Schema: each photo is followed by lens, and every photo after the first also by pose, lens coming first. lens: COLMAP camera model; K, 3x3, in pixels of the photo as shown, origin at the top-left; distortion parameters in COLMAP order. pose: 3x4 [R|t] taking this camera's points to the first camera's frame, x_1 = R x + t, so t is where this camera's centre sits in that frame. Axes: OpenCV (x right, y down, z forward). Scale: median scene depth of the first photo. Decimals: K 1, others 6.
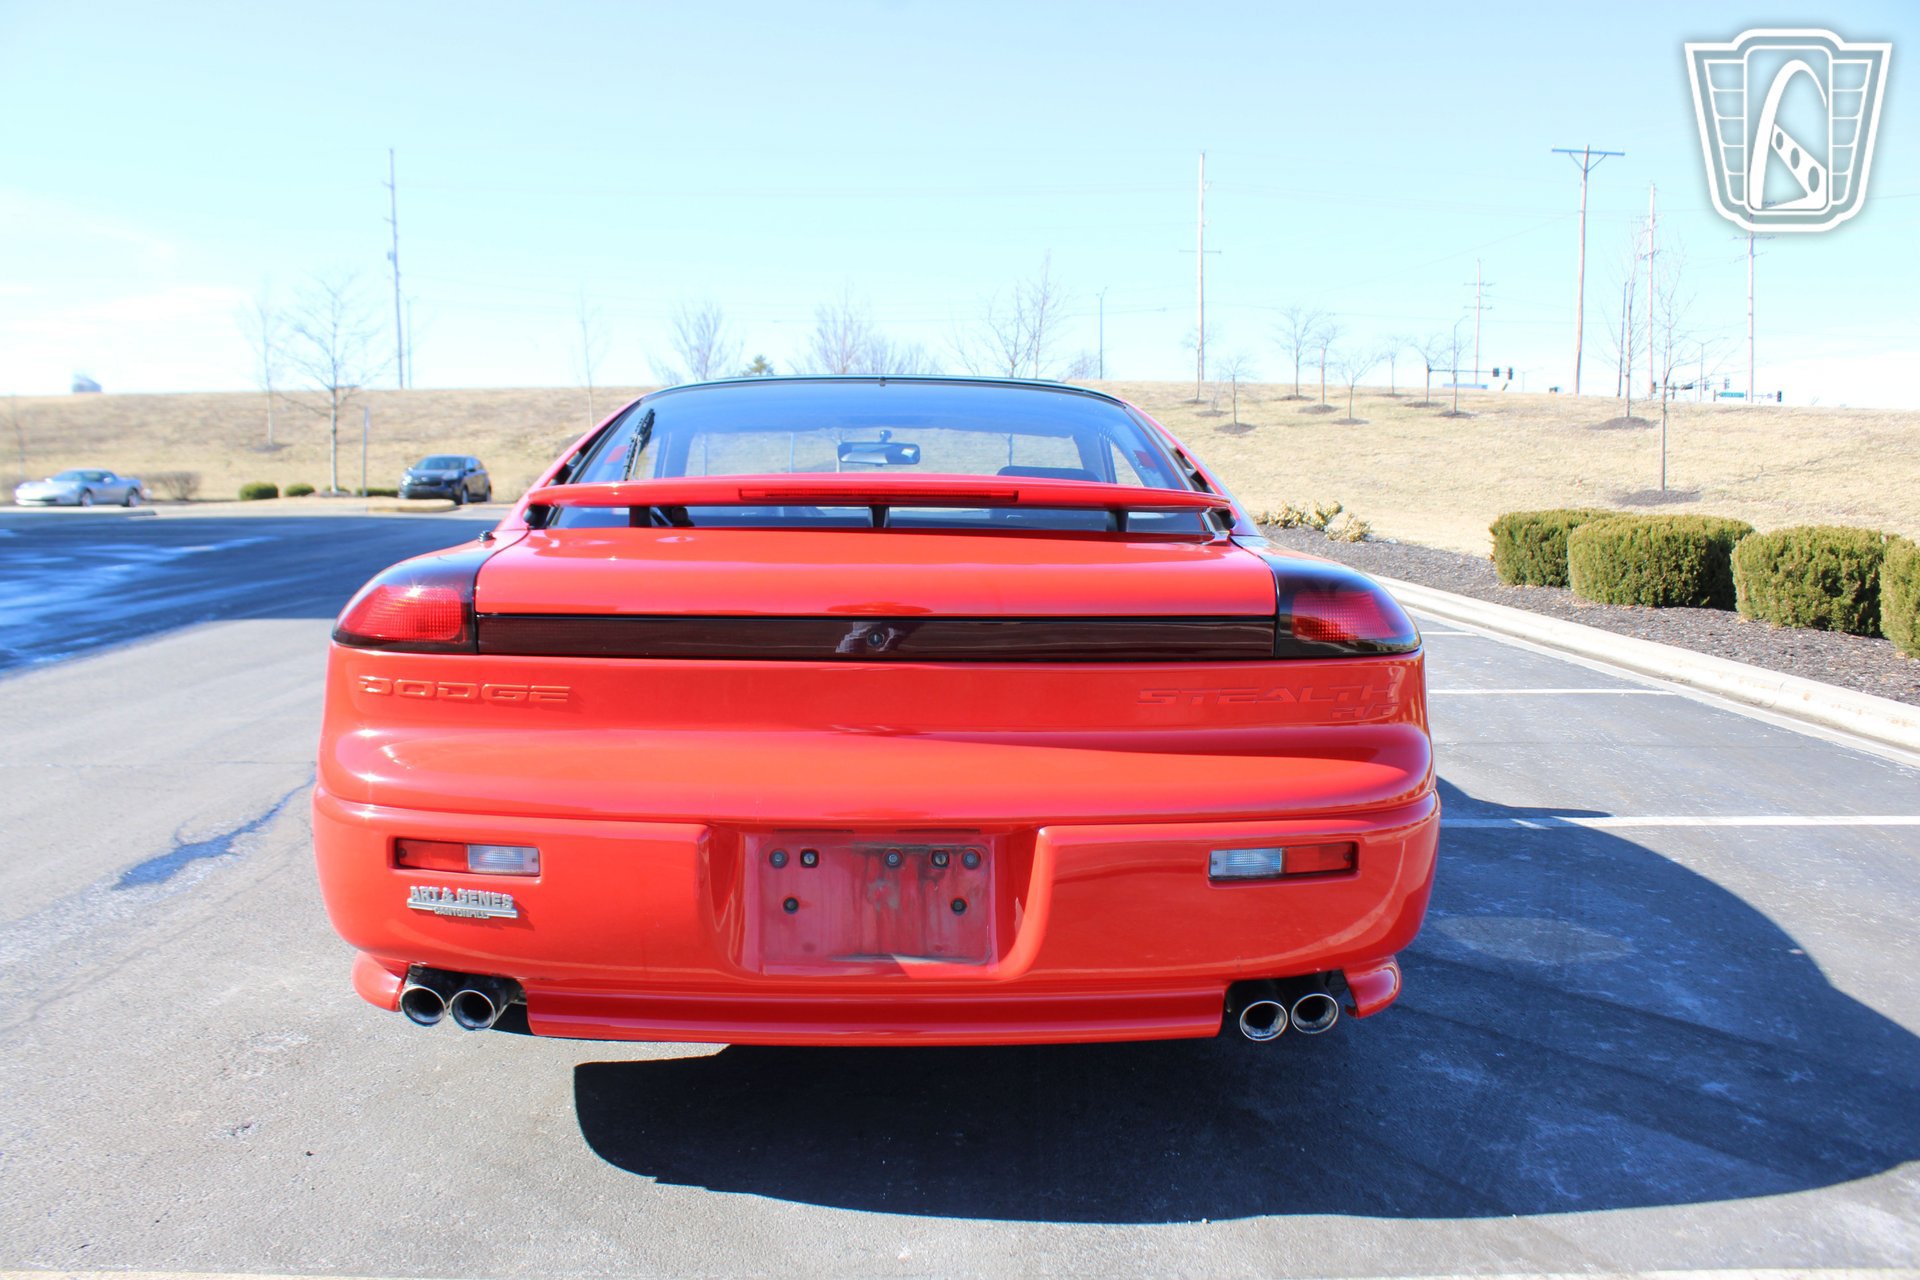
lens RADIAL K [[1593.8, 0, 911.9], [0, 1593.8, 633.4], [0, 0, 1]] dist [-0.170678, 0.149398]
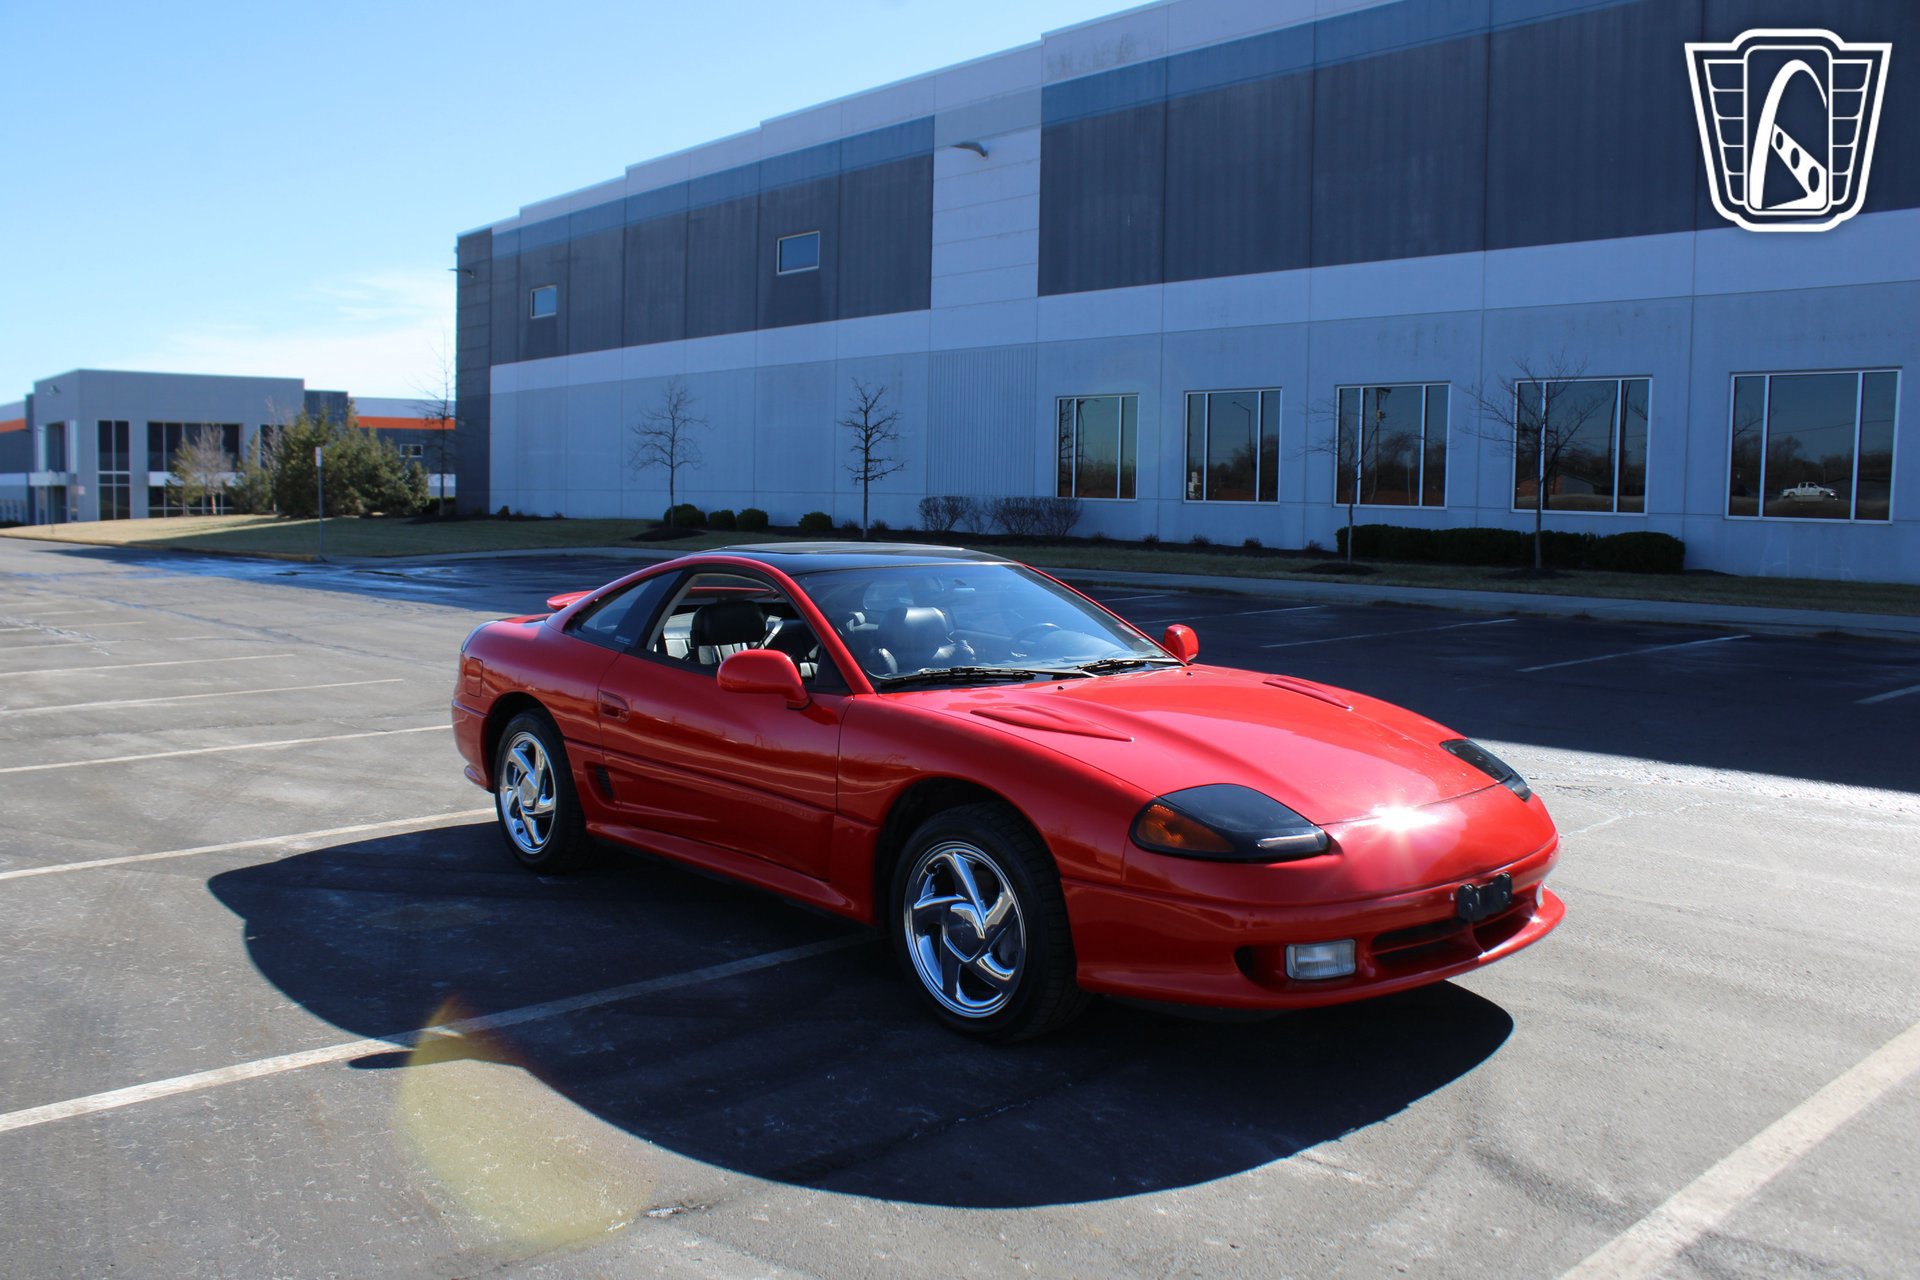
lens RADIAL K [[1593.8, 0, 912.1], [0, 1593.8, 666.1], [0, 0, 1]] dist [-0.170678, 0.149398]
pose [[-0.765251, 0.062529, -0.640688, 0.343027], [-0.075794, 0.979596, 0.186136, -0.124167], [0.639254, 0.191001, -0.744898, 0.822891]]
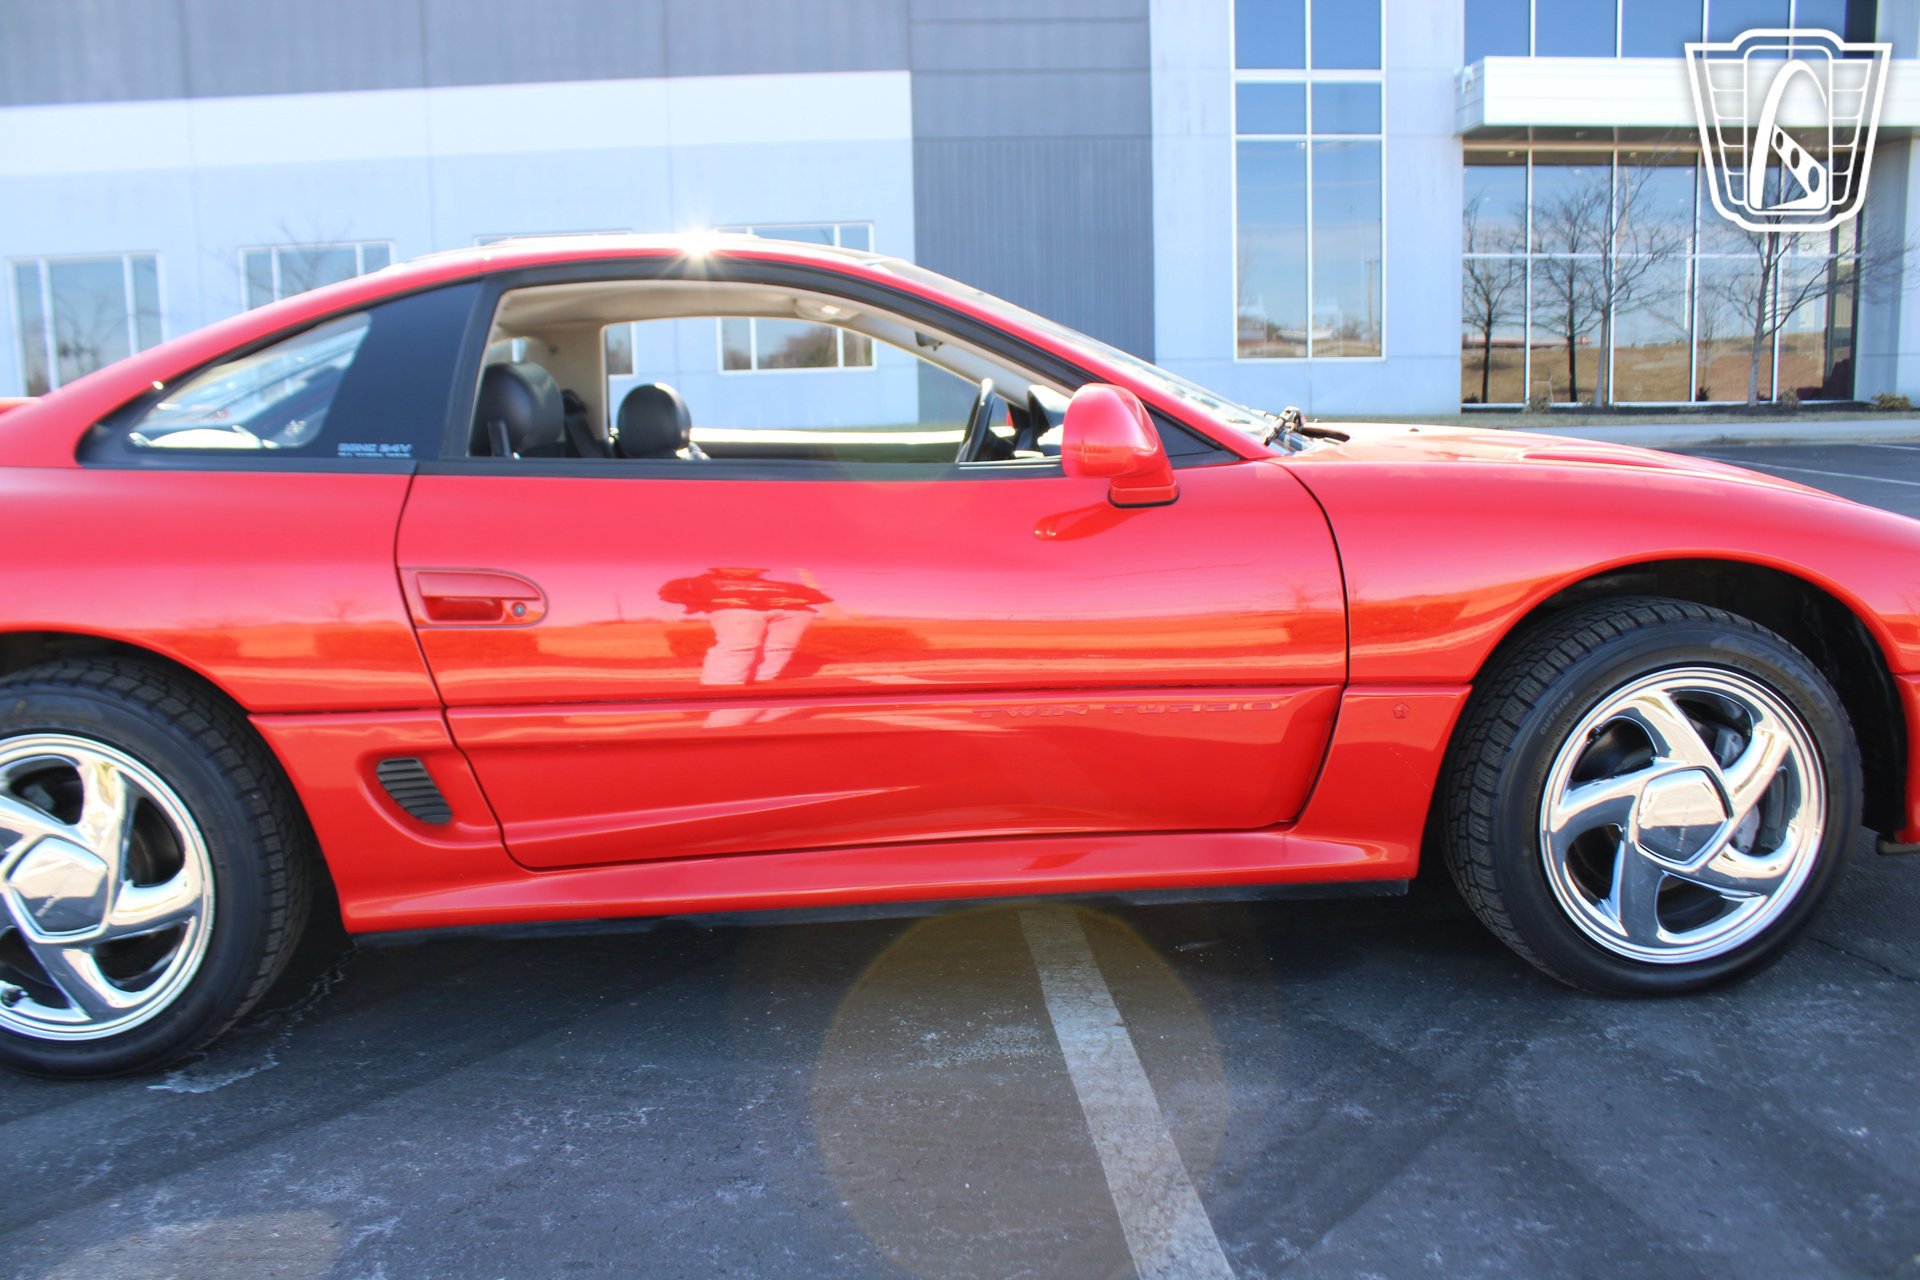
lens RADIAL K [[1593.8, 0, 925.0], [0, 1593.8, 653.0], [0, 0, 1]] dist [-0.170678, 0.149398]
pose [[0.038946, 0.162239, -0.985983, 0.295034], [-0.073720, 0.984509, 0.159084, -0.035556], [0.996518, 0.066491, 0.050303, 0.415832]]
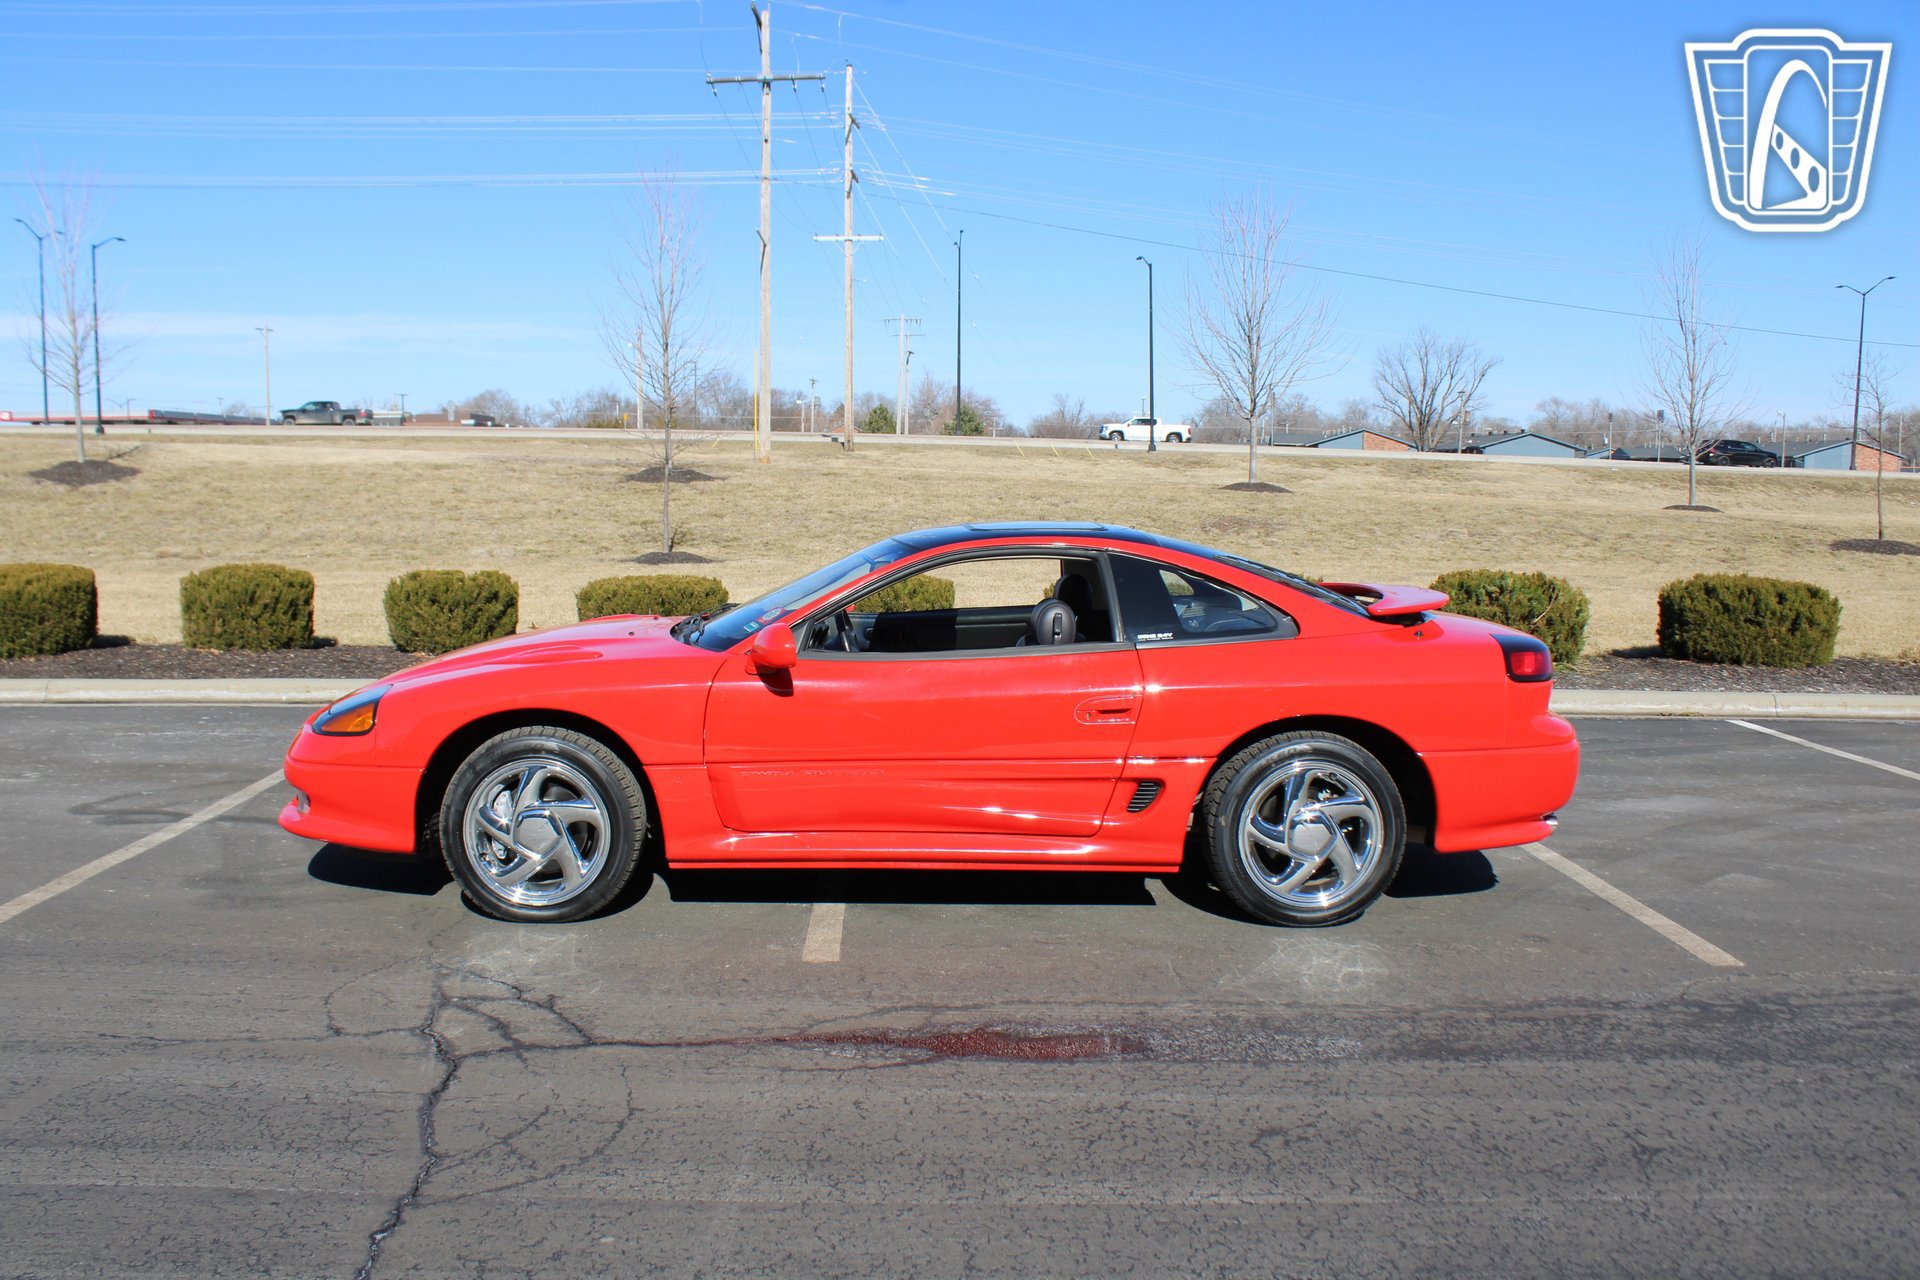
lens RADIAL K [[1593.8, 0, 916.4], [0, 1593.8, 638.3], [0, 0, 1]] dist [-0.170678, 0.149398]
pose [[-0.009546, -0.109764, 0.993912, -0.562912], [0.099842, 0.988886, 0.110168, -0.084950], [-0.994958, 0.100286, 0.001519, 0.419822]]
